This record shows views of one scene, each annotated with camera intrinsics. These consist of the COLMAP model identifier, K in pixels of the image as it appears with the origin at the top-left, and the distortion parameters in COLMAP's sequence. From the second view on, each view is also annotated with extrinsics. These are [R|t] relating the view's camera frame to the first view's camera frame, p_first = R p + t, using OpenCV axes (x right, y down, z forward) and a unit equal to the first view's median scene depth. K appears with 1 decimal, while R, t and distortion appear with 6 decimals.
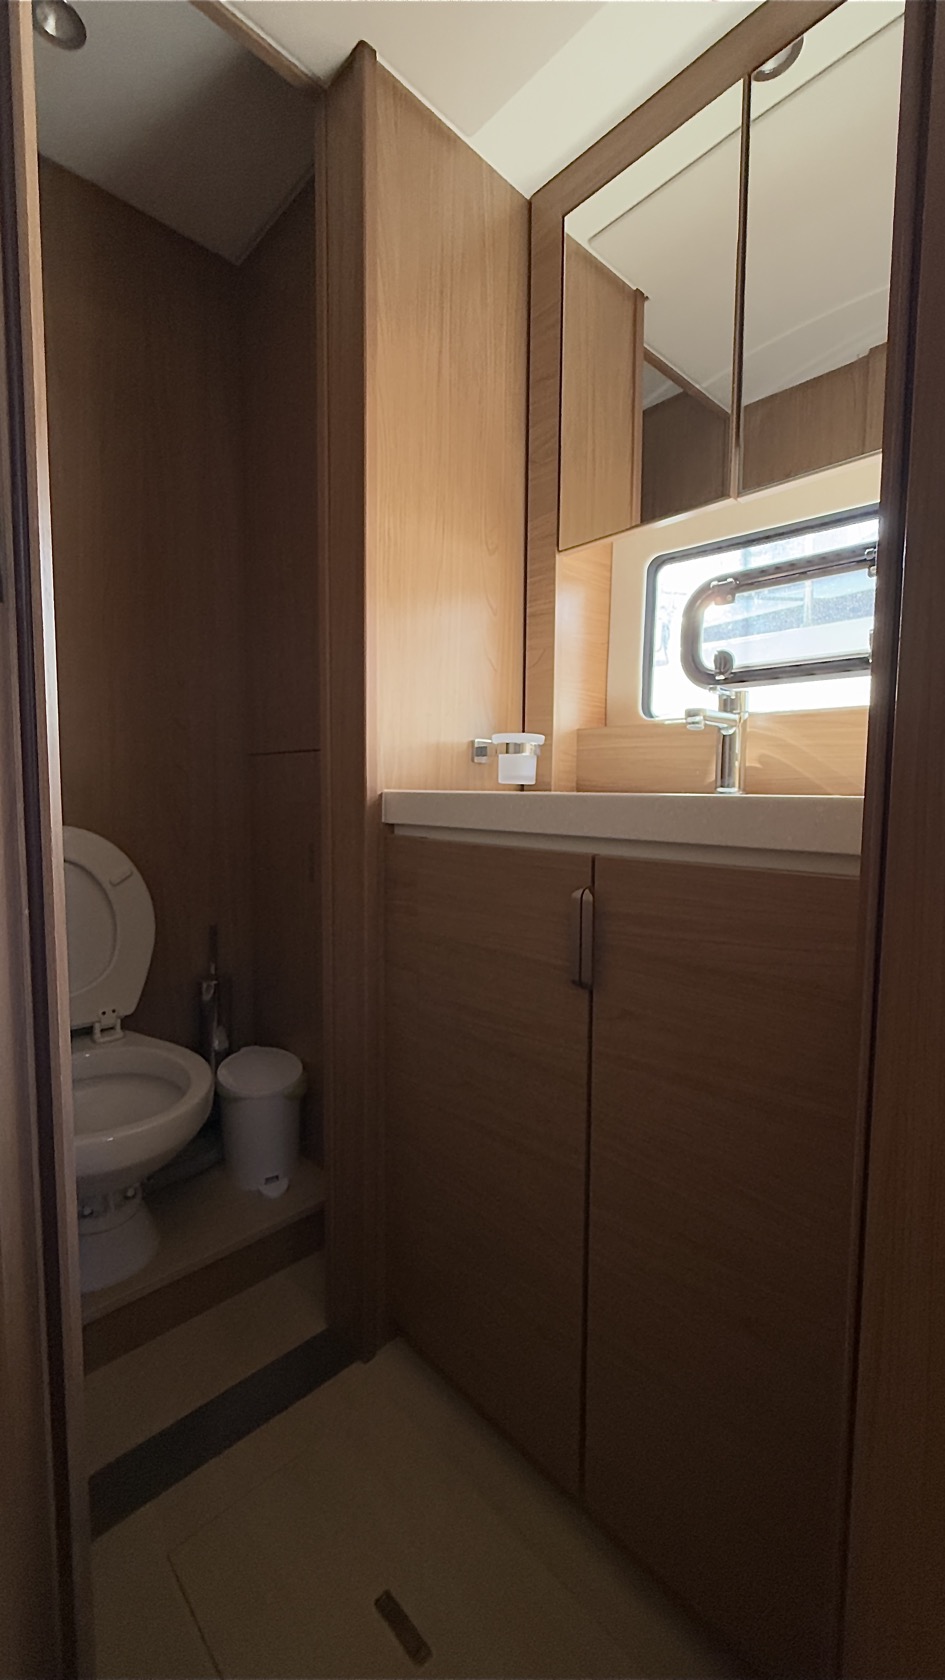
lens RADIAL K [[668.4, 0, 491.5], [0, 668.4, 840.1], [0, 0, 1]] dist [-0.001030, -0.000111]
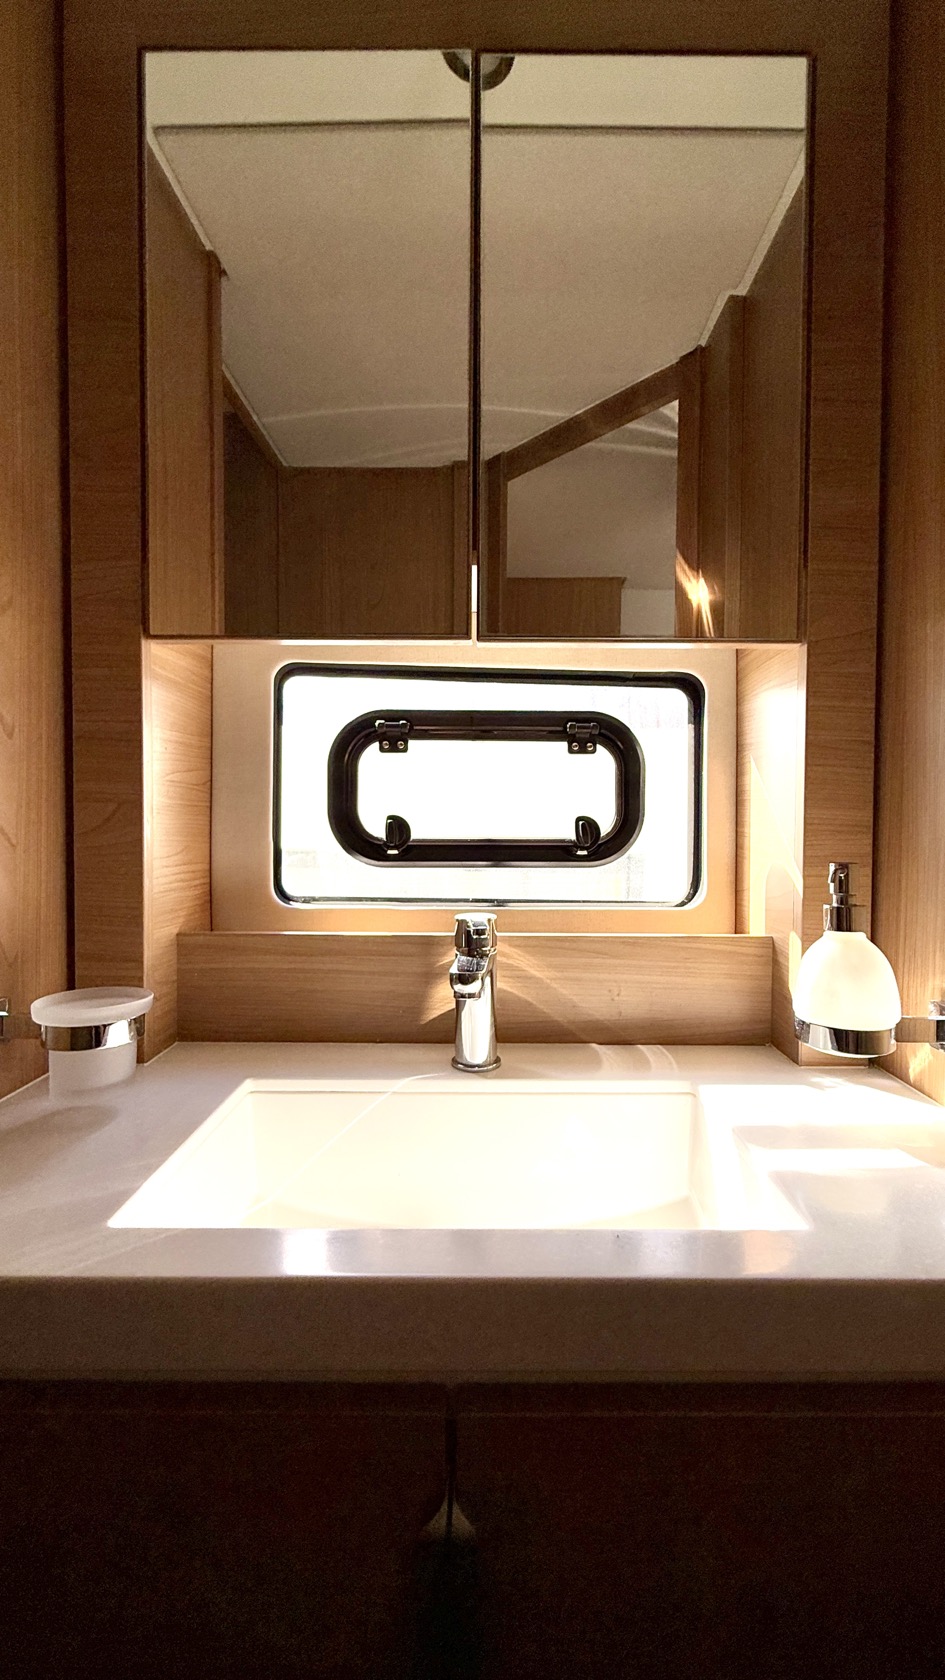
lens RADIAL K [[668.4, 0, 491.5], [0, 668.4, 840.1], [0, 0, 1]] dist [-0.001030, -0.000111]
pose [[0.699498, -0.022699, 0.714274, -0.098057], [0.051931, 0.998468, -0.019126, -0.232817], [-0.712746, 0.050472, 0.699604, 0.409252]]
